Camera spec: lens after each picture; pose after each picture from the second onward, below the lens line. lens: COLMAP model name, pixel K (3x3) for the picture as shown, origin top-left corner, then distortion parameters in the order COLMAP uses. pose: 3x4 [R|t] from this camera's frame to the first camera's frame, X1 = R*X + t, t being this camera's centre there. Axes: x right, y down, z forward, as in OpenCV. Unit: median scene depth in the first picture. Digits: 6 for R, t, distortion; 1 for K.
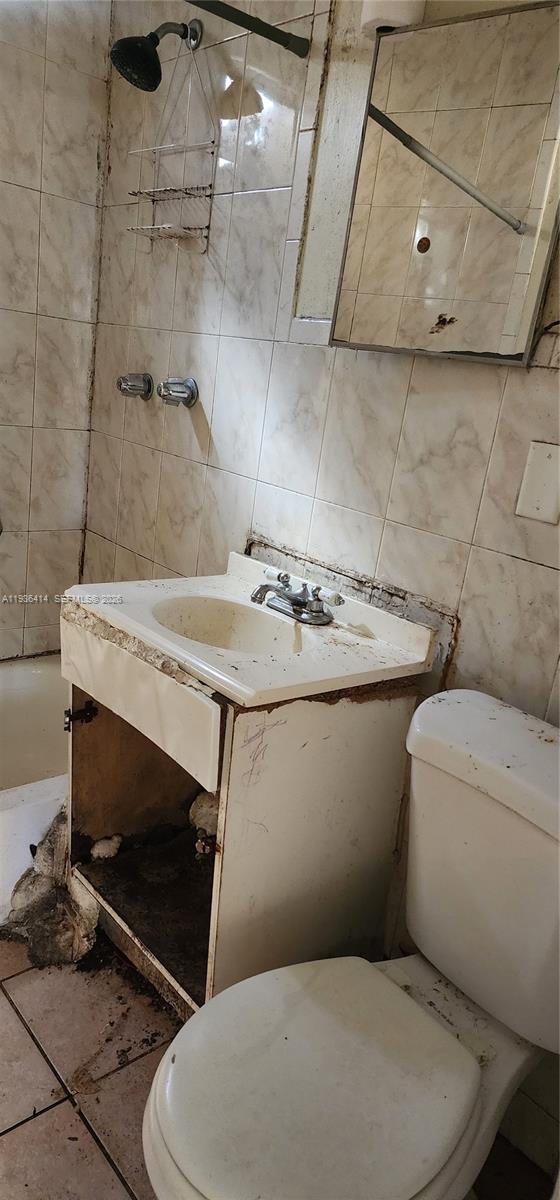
lens RADIAL K [[788.2, 0, 273.5], [0, 788.2, 606.8], [0, 0, 1]] dist [0.058221, -0.050191]
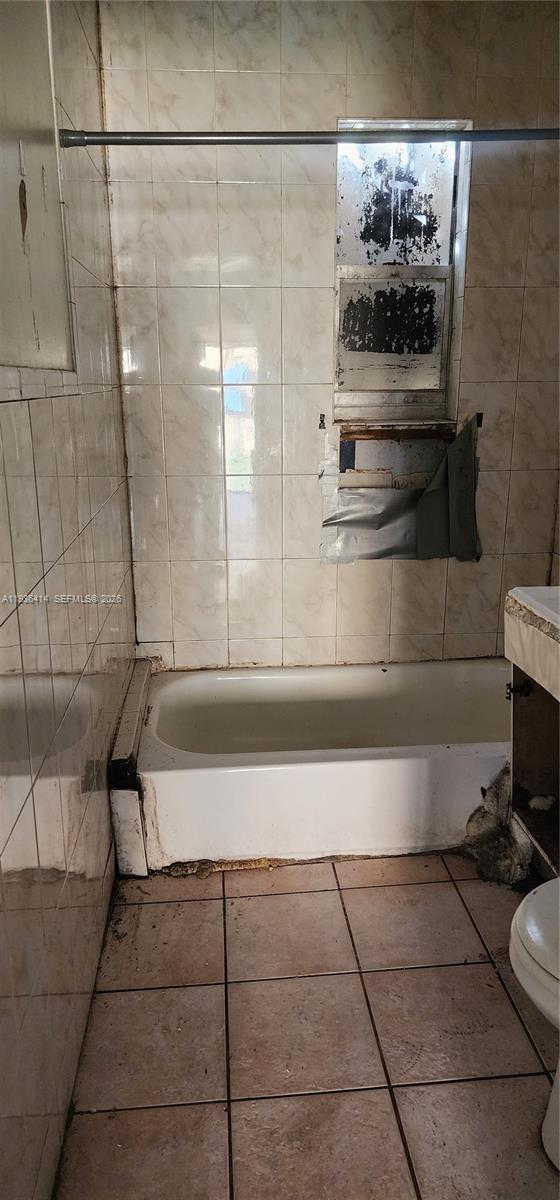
lens RADIAL K [[788.2, 0, 281.2], [0, 788.2, 597.7], [0, 0, 1]] dist [0.058221, -0.050191]
pose [[0.807606, 0.018736, -0.589424, 0.191950], [-0.055808, 0.997438, -0.044760, 0.064545], [0.587075, 0.069043, 0.806583, -0.268687]]
